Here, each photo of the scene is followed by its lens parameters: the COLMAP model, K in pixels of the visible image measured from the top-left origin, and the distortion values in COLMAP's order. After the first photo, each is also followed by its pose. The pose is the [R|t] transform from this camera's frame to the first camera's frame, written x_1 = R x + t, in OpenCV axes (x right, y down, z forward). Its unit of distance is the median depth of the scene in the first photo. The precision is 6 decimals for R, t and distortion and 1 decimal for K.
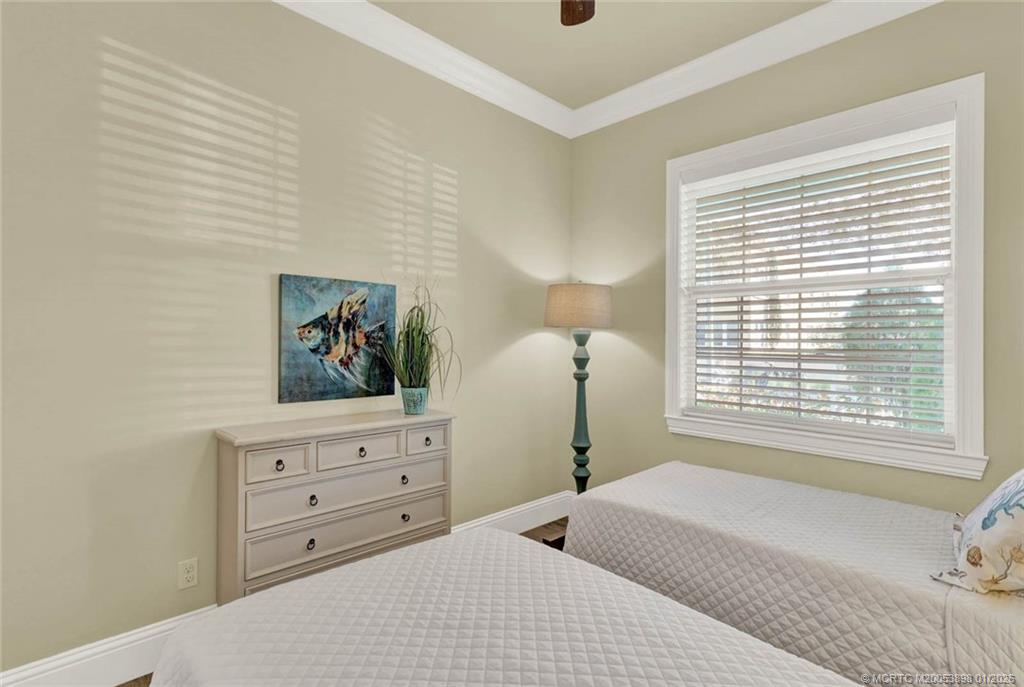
lens RADIAL K [[491.6, 0, 505.1], [0, 491.6, 345.7], [0, 0, 1]] dist [0.002242, -0.000580]
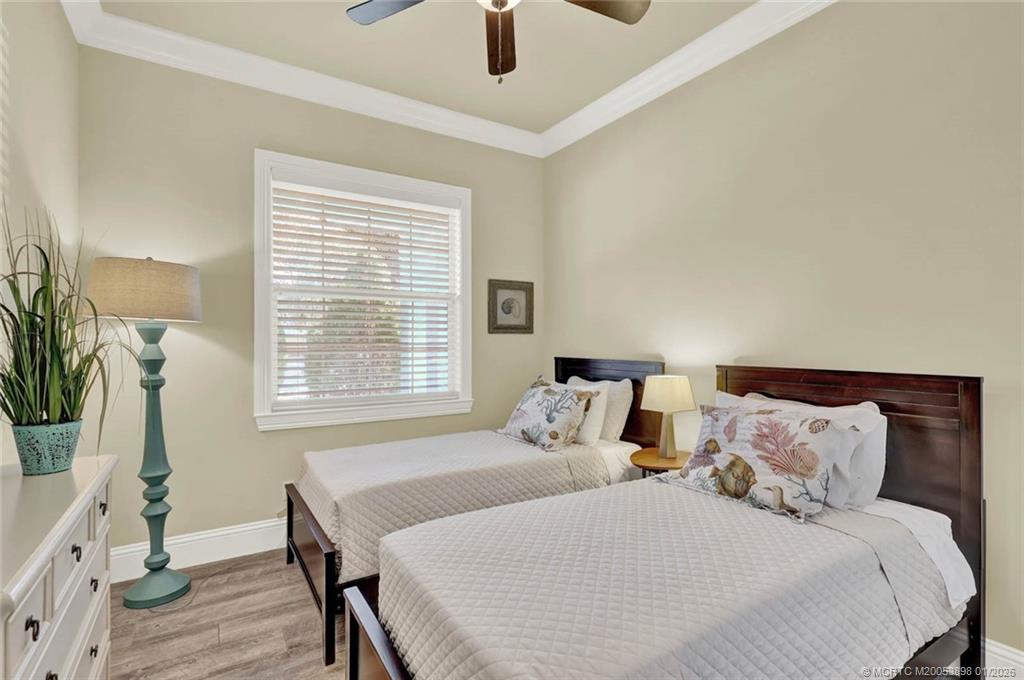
lens RADIAL K [[491.6, 0, 505.6], [0, 491.6, 336.7], [0, 0, 1]] dist [0.002242, -0.000580]
pose [[0.200111, -0.001210, 0.979773, -0.484479], [0.016059, 0.999869, -0.002045, 0.000555], [-0.979642, 0.016143, 0.200104, 0.316958]]
